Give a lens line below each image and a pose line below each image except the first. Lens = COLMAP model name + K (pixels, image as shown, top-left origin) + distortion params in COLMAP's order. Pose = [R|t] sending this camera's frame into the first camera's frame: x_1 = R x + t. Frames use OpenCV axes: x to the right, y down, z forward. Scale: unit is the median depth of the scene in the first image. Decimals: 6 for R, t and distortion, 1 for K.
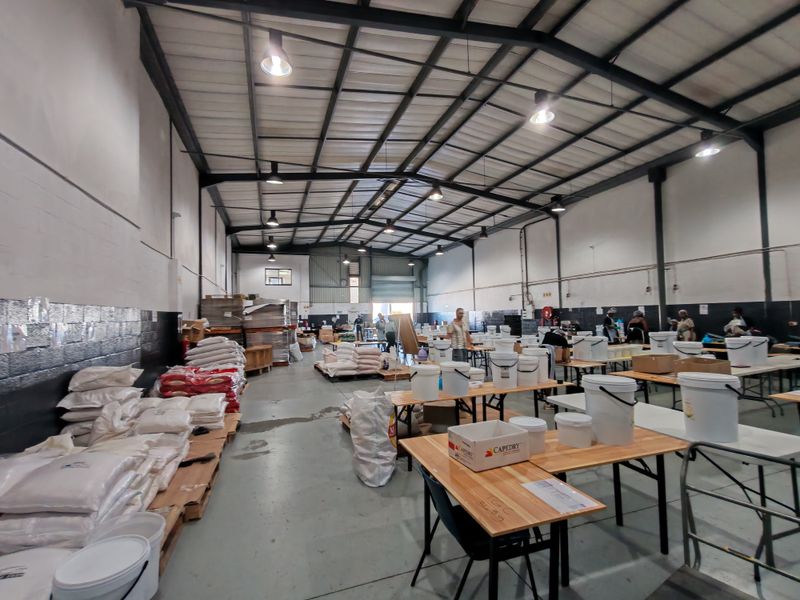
lens RADIAL K [[365.6, 0, 400.0], [0, 365.6, 300.0], [0, 0, 1]] dist [0.001621, -0.000011]
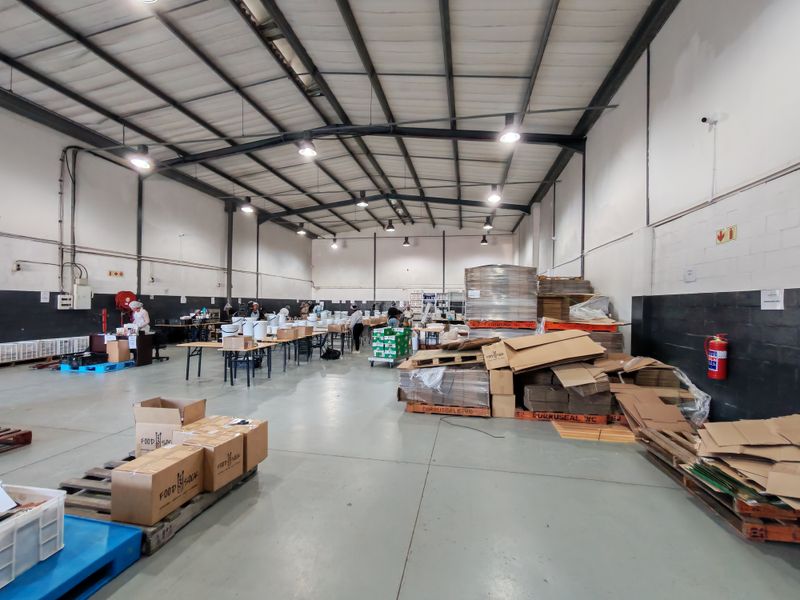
lens RADIAL K [[365.6, 0, 400.0], [0, 365.6, 300.0], [0, 0, 1]] dist [0.001621, -0.000011]
pose [[-0.866367, 0.014263, 0.499204, -0.483953], [-0.016239, 0.998259, -0.056706, 0.077673], [-0.499143, -0.057235, -0.864627, 1.571690]]
